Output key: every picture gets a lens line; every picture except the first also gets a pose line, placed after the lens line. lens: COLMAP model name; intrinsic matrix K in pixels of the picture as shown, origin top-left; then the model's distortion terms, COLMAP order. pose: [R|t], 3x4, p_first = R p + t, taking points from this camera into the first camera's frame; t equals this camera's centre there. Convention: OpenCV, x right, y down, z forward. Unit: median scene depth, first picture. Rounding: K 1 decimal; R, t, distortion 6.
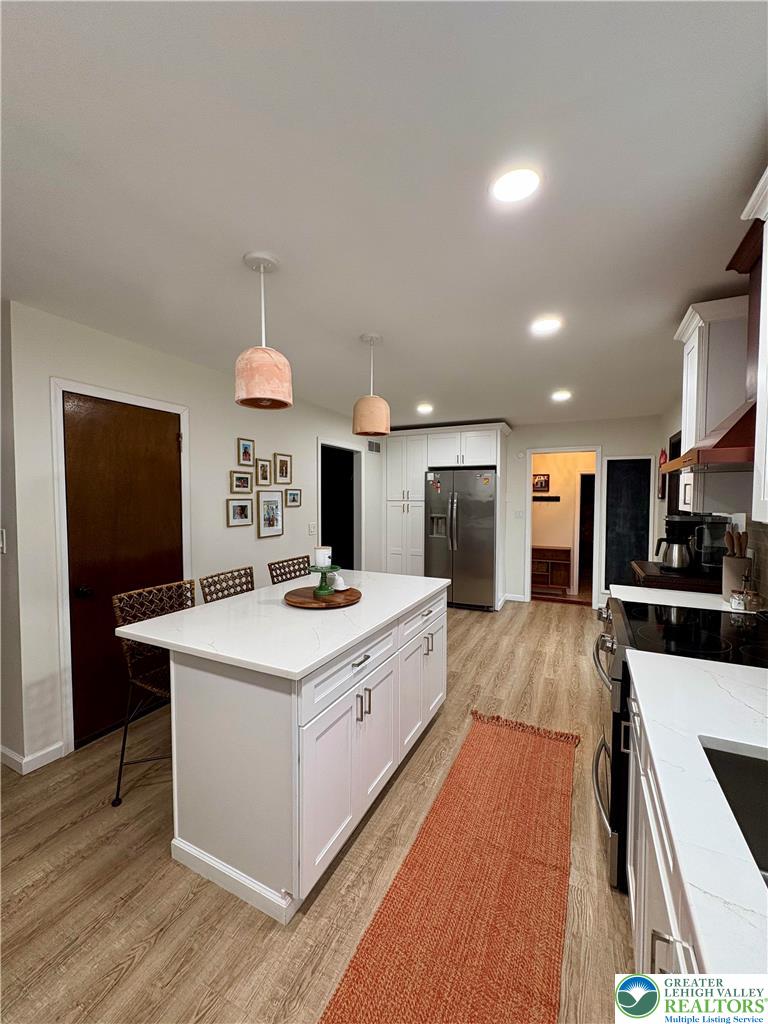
lens RADIAL K [[410.6, 0, 384.1], [0, 410.6, 513.8], [0, 0, 1]] dist [-0.002666, -0.000111]
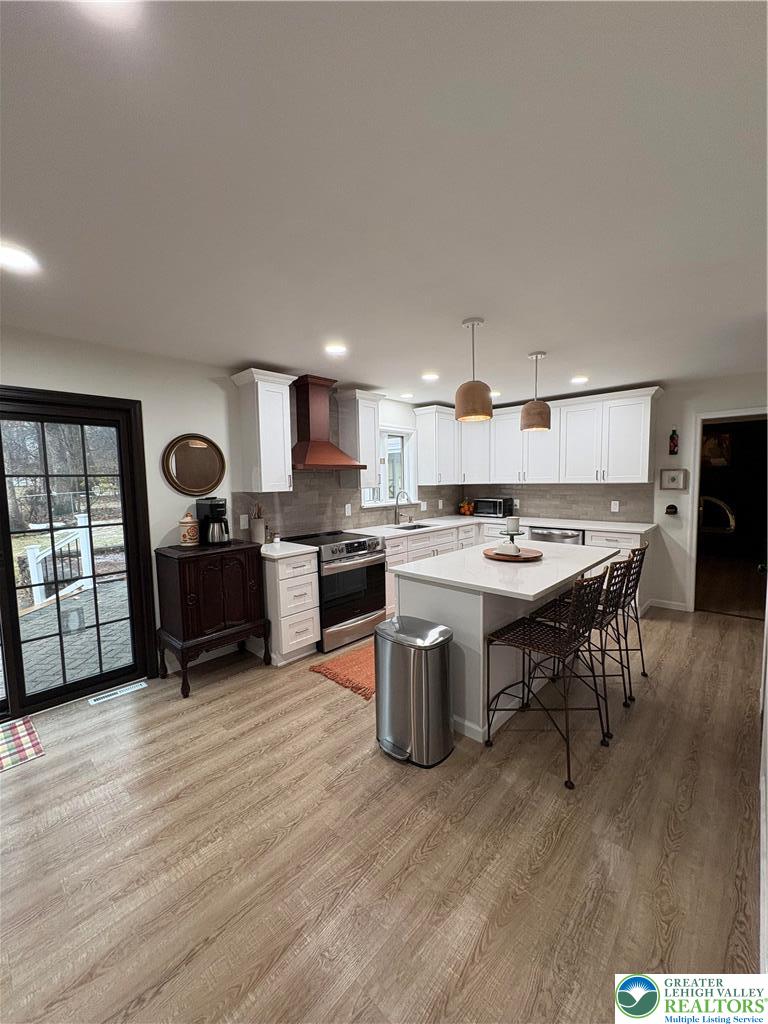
lens RADIAL K [[410.6, 0, 381.8], [0, 410.6, 510.9], [0, 0, 1]] dist [-0.002666, -0.000111]
pose [[-0.958379, -0.012362, 0.285233, -0.082927], [0.021730, 0.993006, 0.116048, -0.075941], [-0.284672, 0.117416, -0.951407, 1.591246]]
